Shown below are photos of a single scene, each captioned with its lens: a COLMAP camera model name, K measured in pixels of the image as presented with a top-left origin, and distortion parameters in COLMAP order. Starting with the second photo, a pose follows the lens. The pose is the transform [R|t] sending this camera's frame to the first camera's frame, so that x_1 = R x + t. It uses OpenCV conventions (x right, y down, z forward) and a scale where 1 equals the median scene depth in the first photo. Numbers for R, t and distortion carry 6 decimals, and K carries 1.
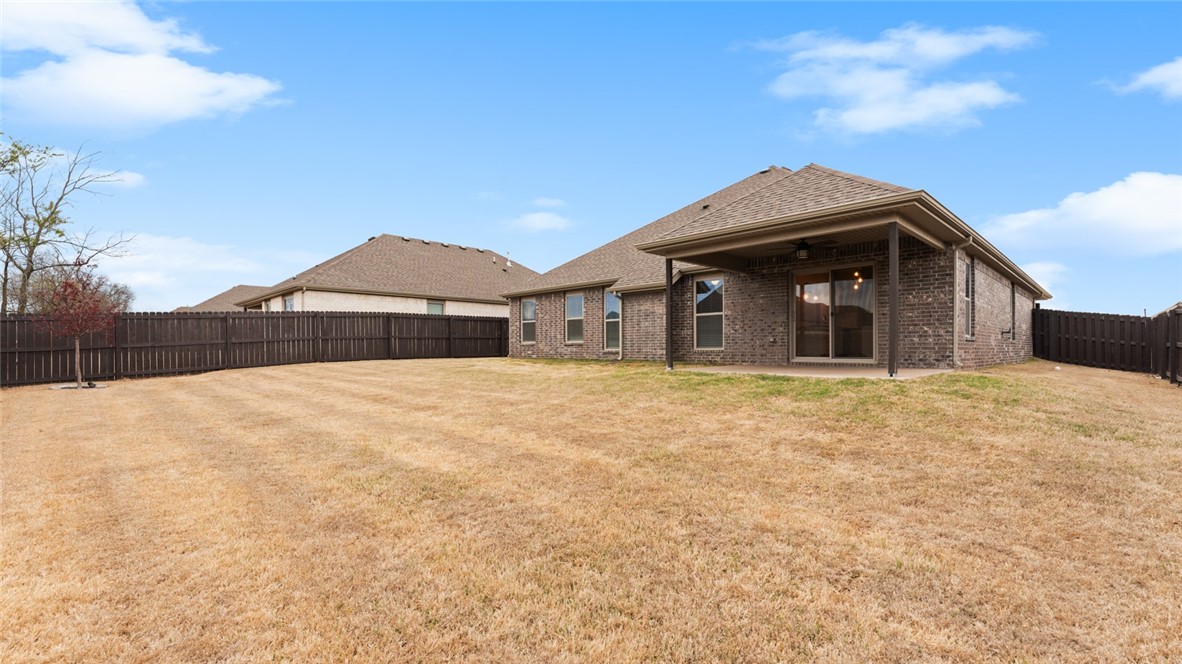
lens RADIAL K [[483.7, 0, 597.5], [0, 483.7, 342.8], [0, 0, 1]] dist [-0.002632, -0.001235]
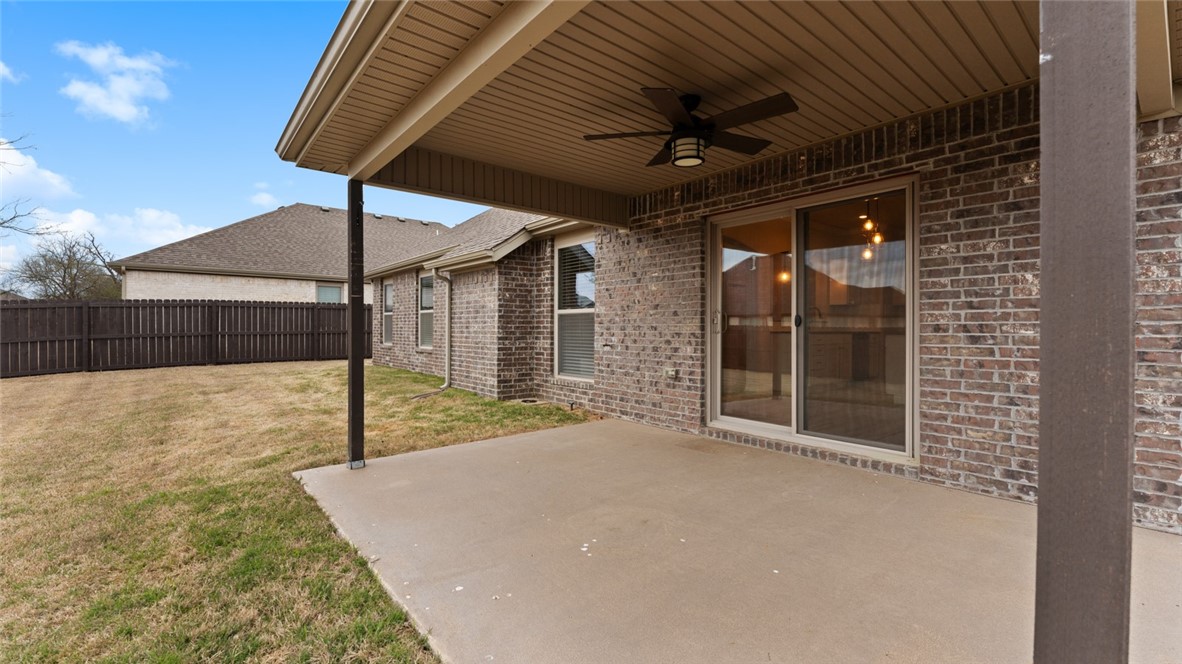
lens RADIAL K [[483.7, 0, 582.6], [0, 483.7, 324.9], [0, 0, 1]] dist [-0.002632, -0.001235]
pose [[0.997151, 0.002011, -0.075403, 0.273328], [-0.001645, 0.999987, 0.004920, -0.046395], [0.075412, -0.004782, 0.997141, 0.476355]]
